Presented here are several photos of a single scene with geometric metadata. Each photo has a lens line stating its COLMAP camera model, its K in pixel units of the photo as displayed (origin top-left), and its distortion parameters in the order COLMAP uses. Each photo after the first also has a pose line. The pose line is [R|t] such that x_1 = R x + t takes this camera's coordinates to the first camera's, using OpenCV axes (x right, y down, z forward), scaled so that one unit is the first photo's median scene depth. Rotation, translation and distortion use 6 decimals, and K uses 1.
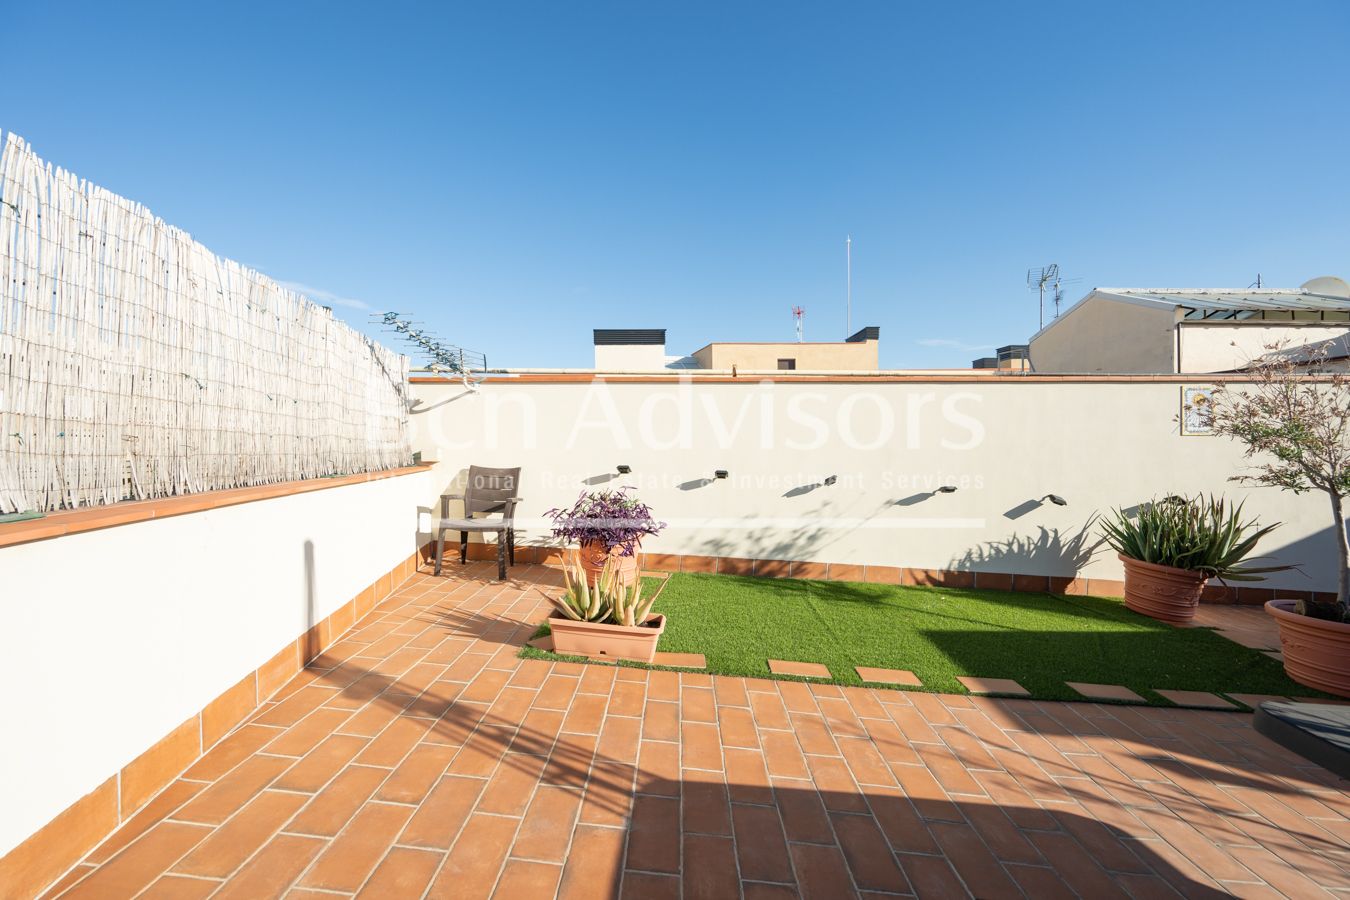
lens RADIAL K [[529.7, 0, 674.0], [0, 529.7, 439.0], [0, 0, 1]] dist [-0.001302, 0.000769]
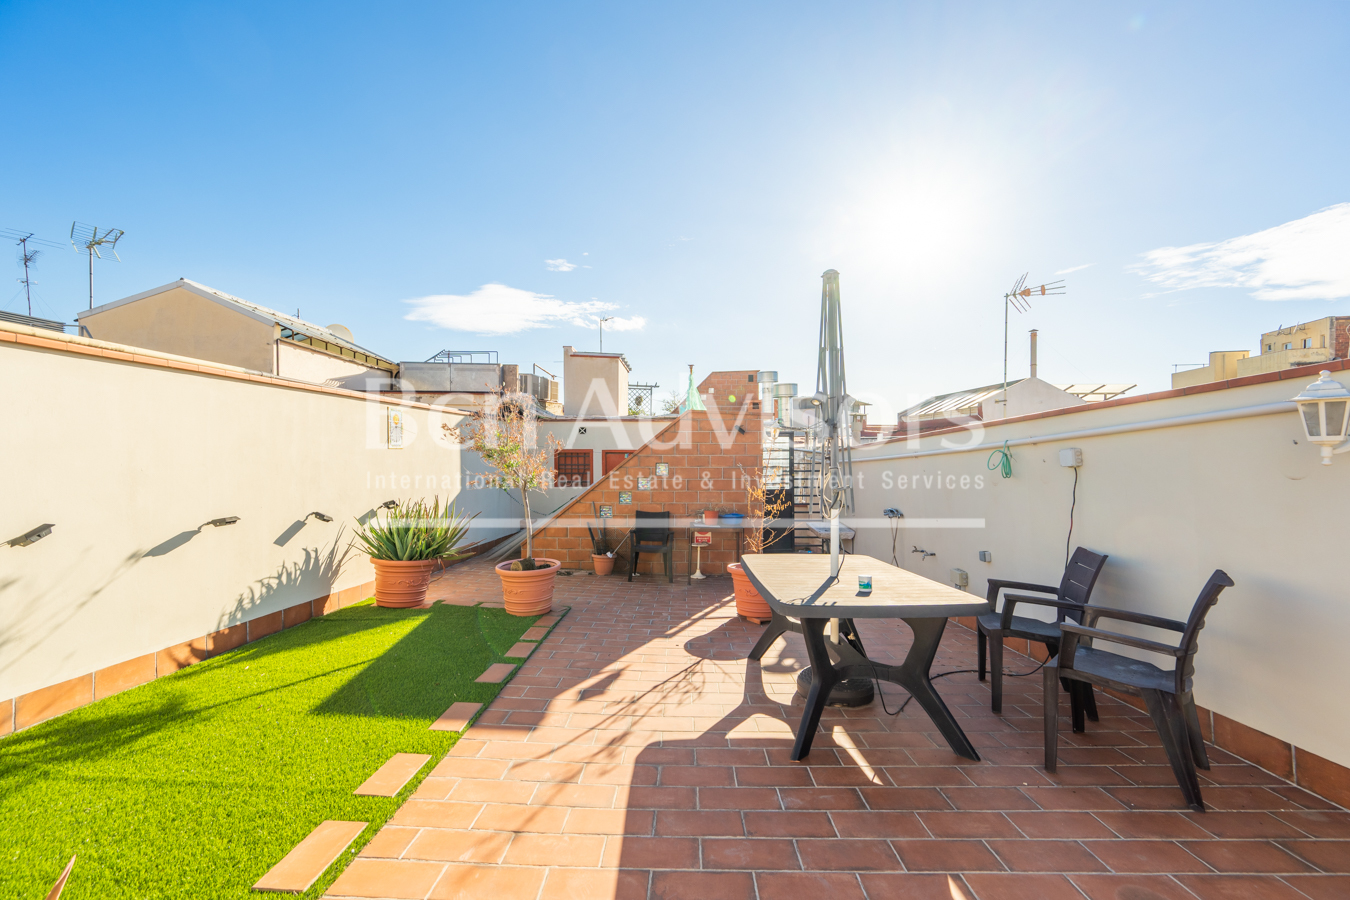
lens RADIAL K [[529.7, 0, 674.0], [0, 529.7, 439.0], [0, 0, 1]] dist [-0.001302, 0.000769]
pose [[0.008691, 0.018323, 0.999794, -0.218443], [-0.013792, 0.999739, -0.018202, -0.015550], [-0.999867, -0.013631, 0.008941, 0.360065]]
